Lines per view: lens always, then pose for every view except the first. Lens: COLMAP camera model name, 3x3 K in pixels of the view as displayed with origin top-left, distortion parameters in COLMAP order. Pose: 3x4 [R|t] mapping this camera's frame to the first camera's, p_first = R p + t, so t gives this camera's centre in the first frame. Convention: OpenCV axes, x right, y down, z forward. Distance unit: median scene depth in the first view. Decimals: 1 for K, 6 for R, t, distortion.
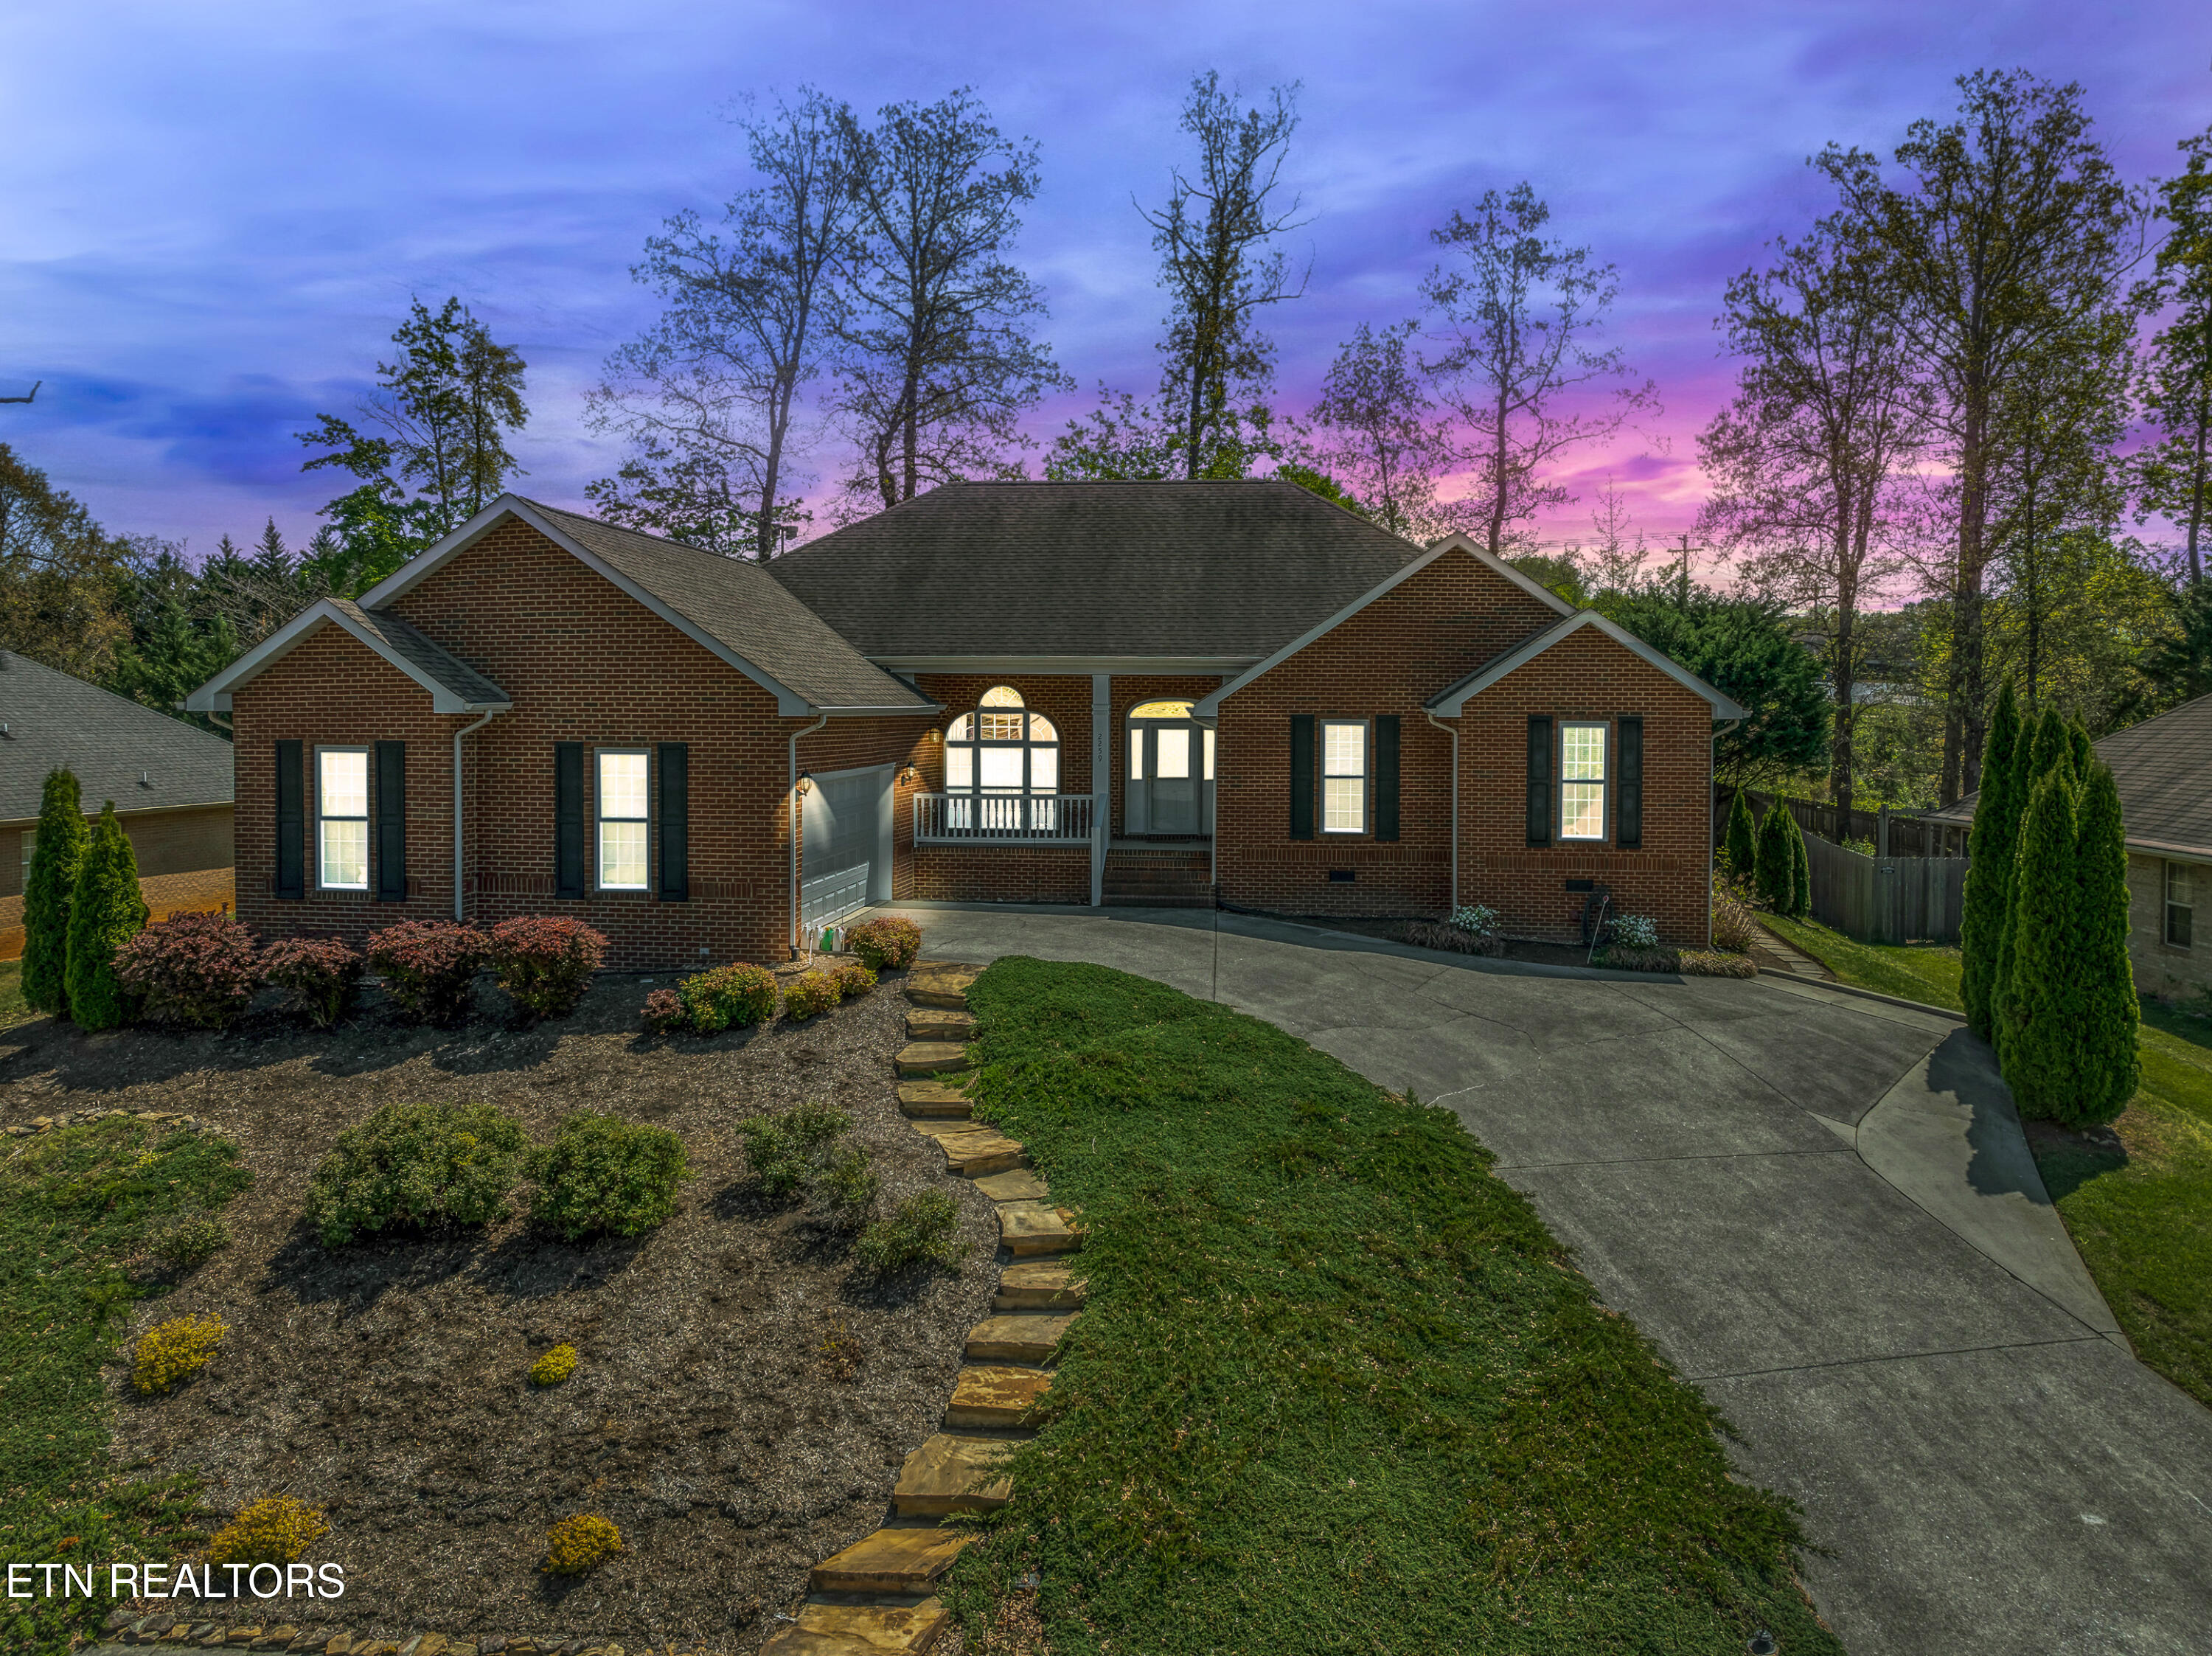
lens RADIAL K [[1565.1, 0, 1169.3], [0, 1565.1, 752.7], [0, 0, 1]] dist [-0.040684, 0.010161]
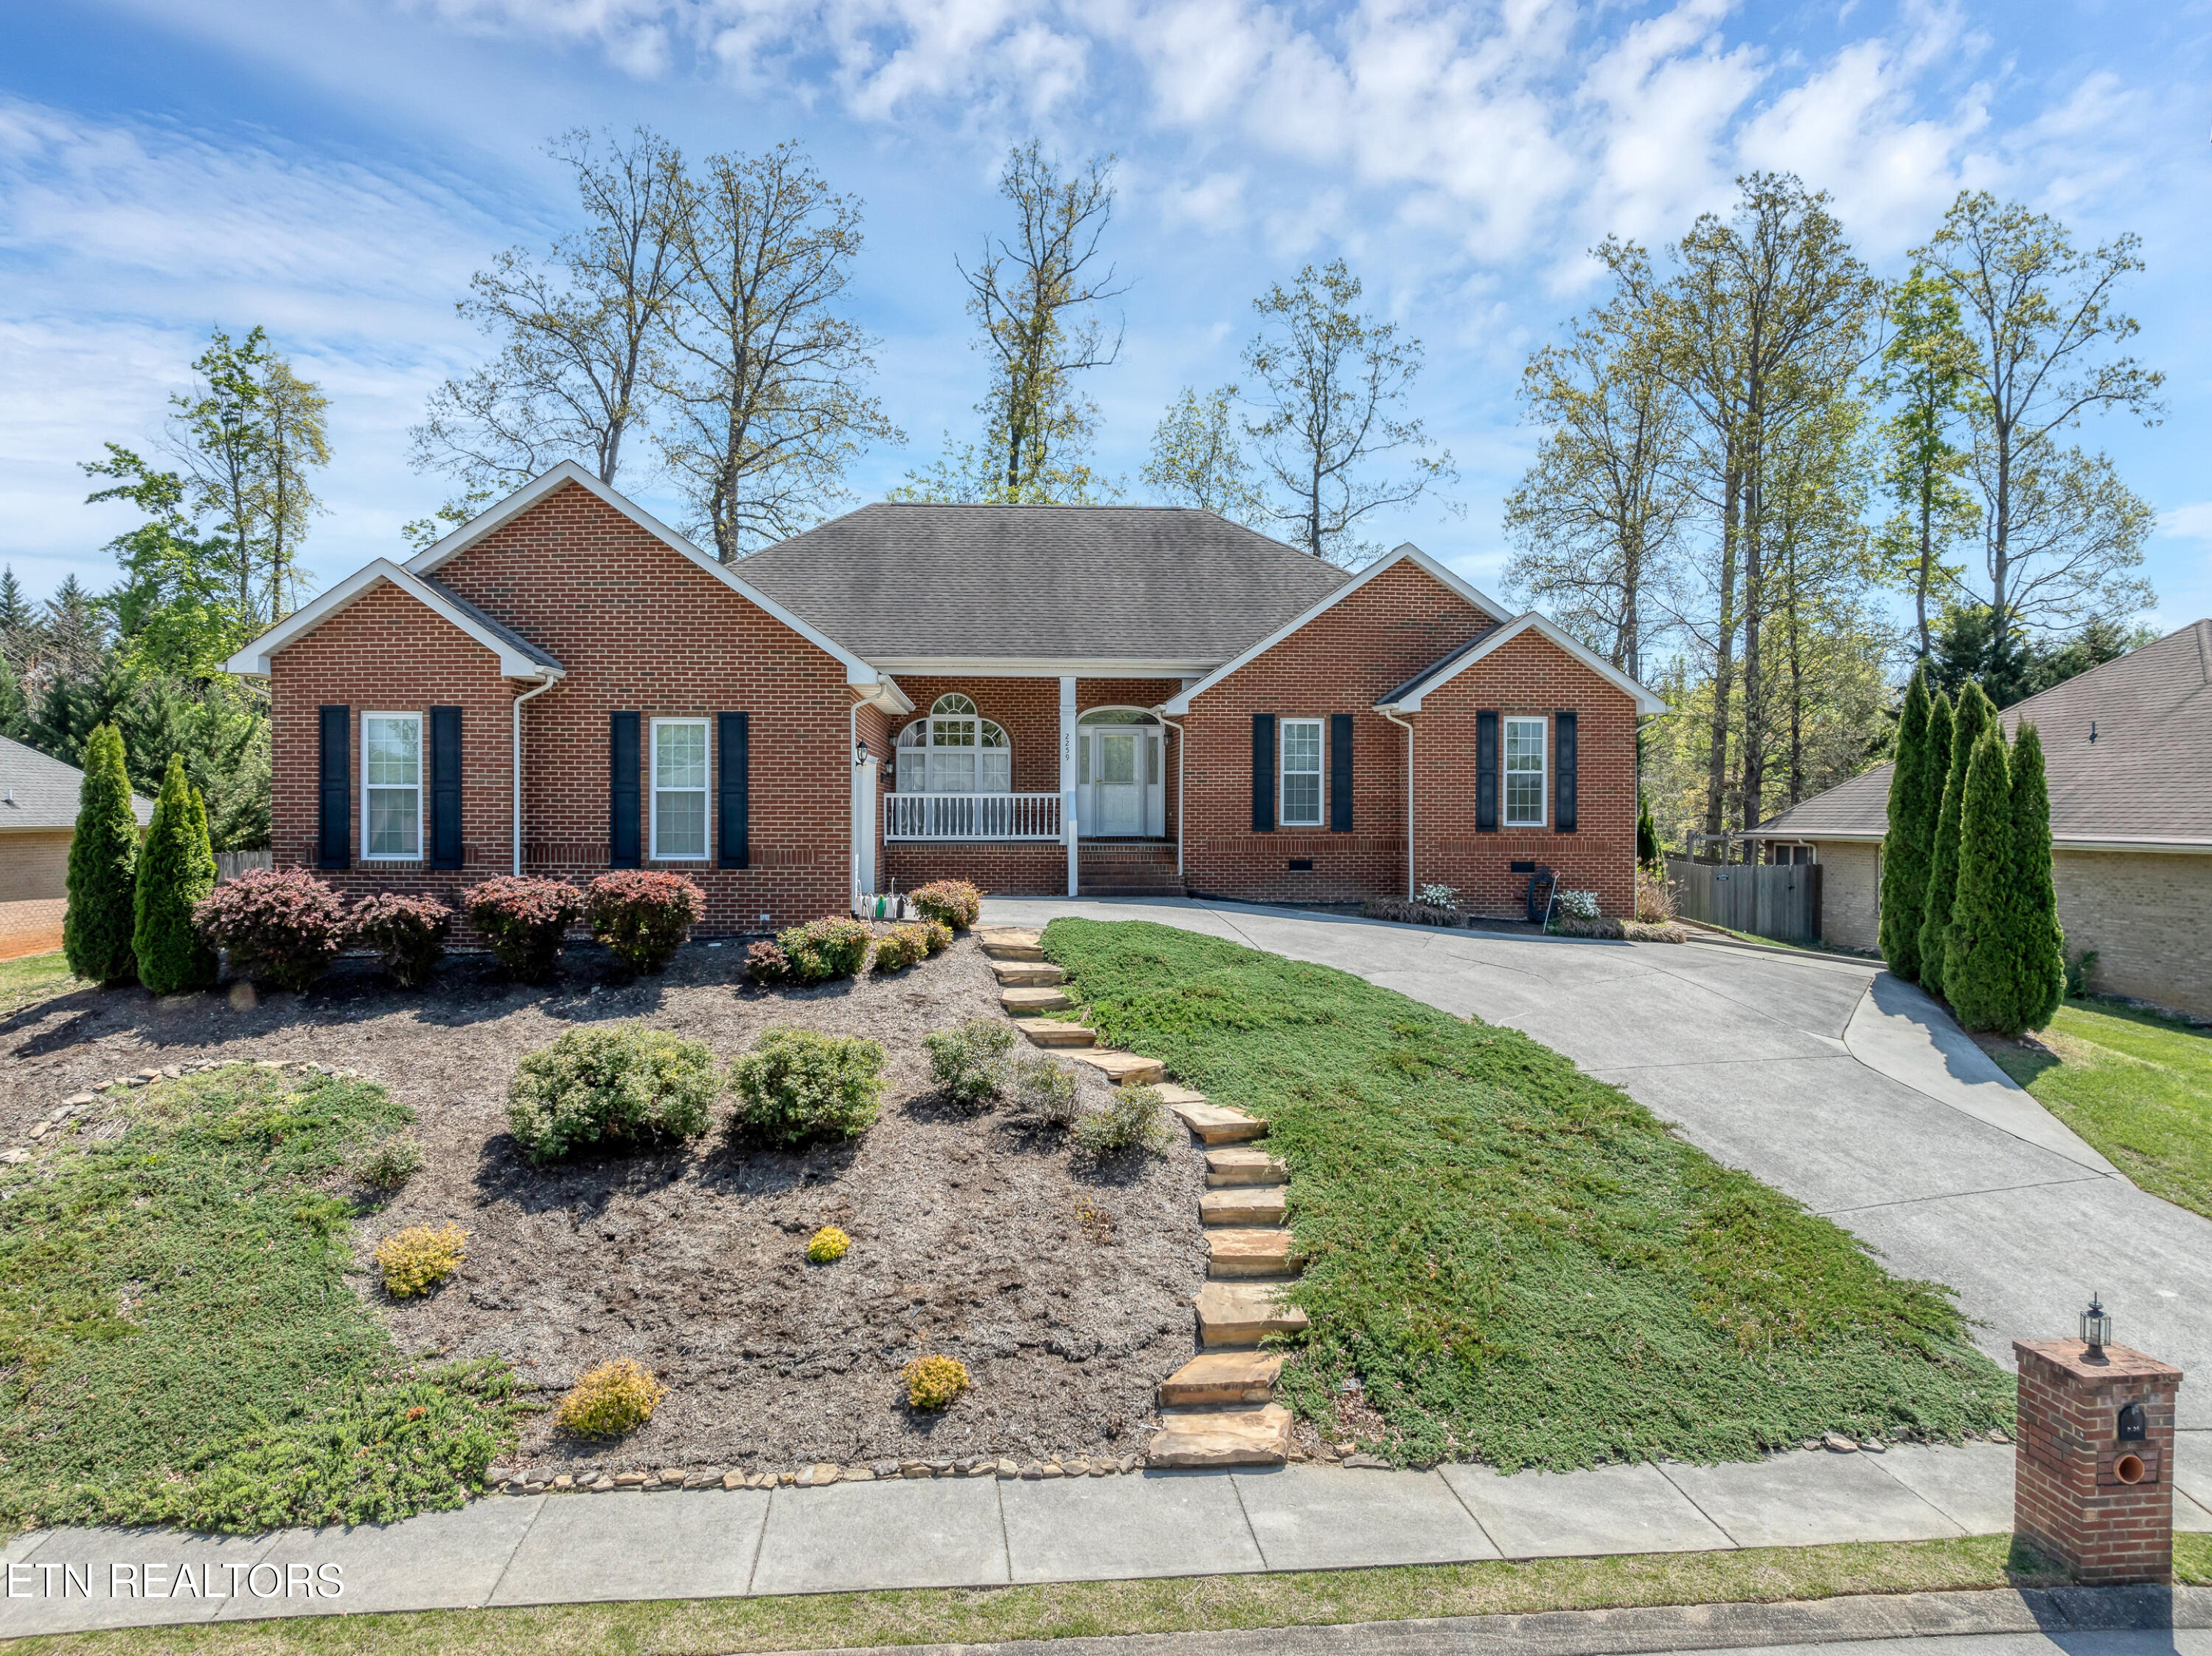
lens RADIAL K [[1547.6, 0, 1116.5], [0, 1547.6, 830.6], [0, 0, 1]] dist [-0.037201, 0.003922]
pose [[0.987932, -0.007442, 0.154709, -0.257146], [0.008943, 0.999919, -0.009010, 0.092868], [-0.154629, 0.010285, 0.987919, -0.033019]]
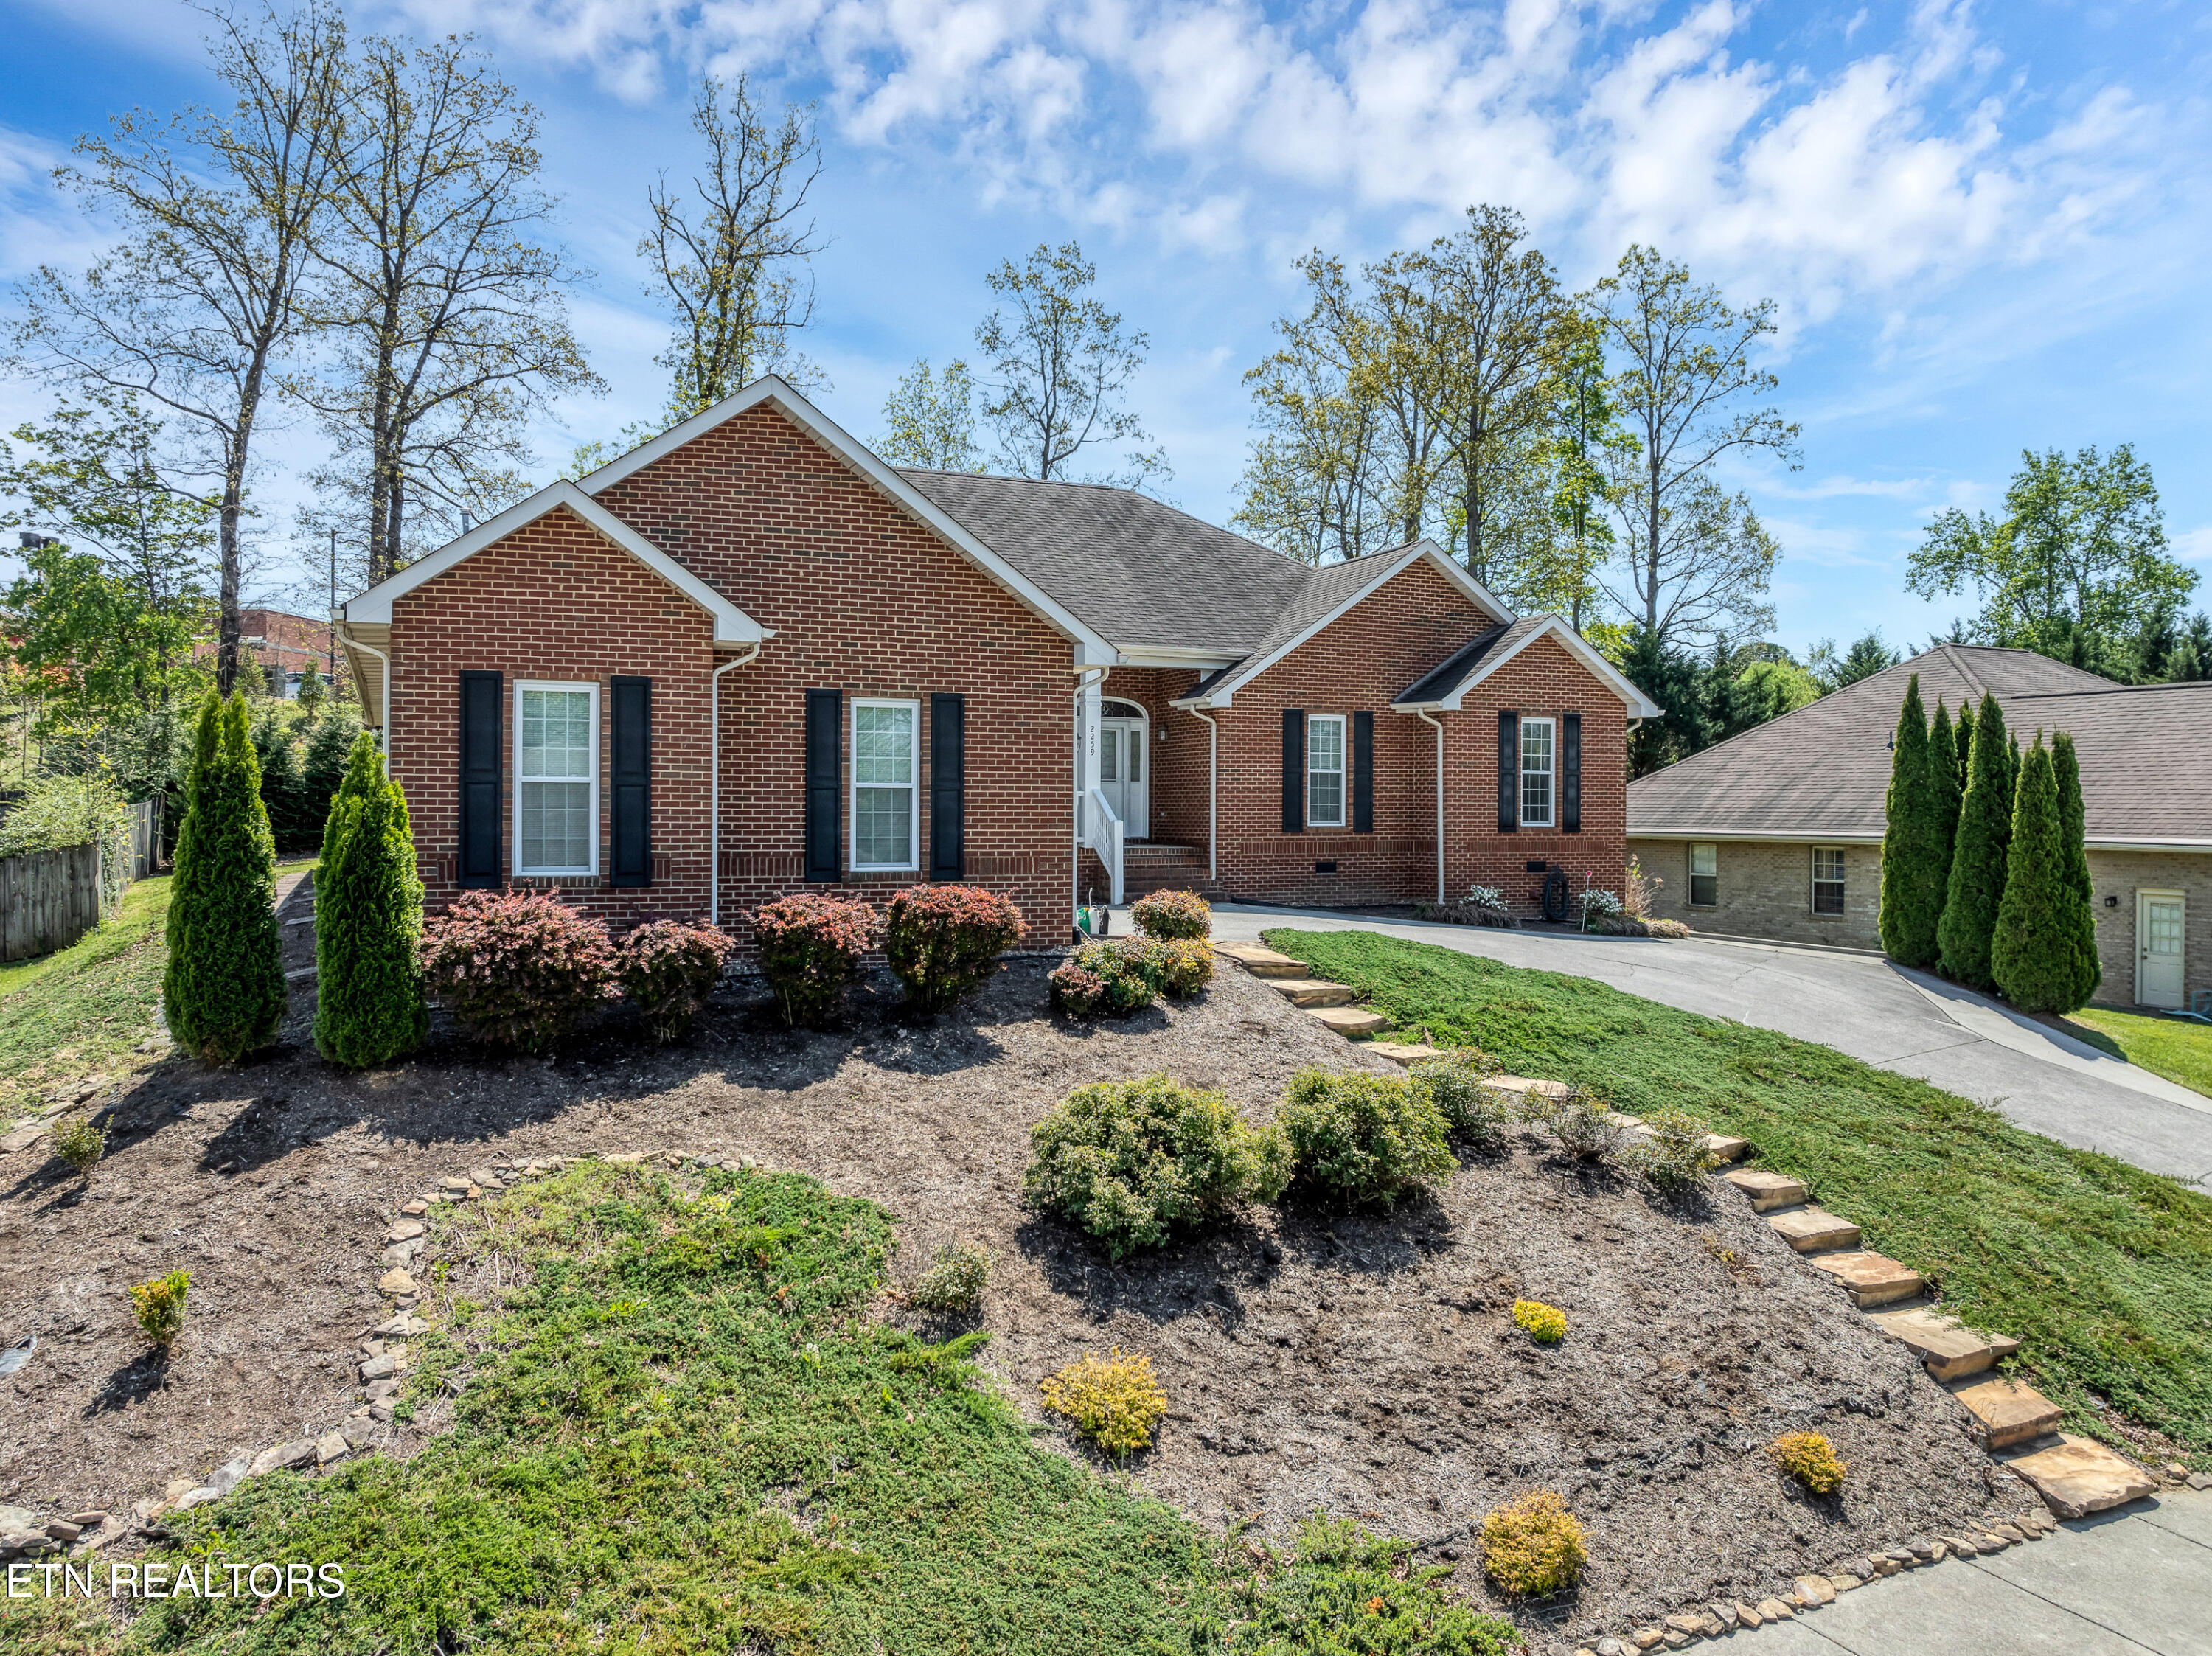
lens RADIAL K [[1578.1, 0, 1109.5], [0, 1578.1, 820.8], [0, 0, 1]] dist [-0.032714, -0.000369]
pose [[0.881579, -0.008247, 0.471964, -0.728774], [0.014953, 0.999833, -0.010460, 0.082967], [-0.471799, 0.016278, 0.881556, 0.228239]]
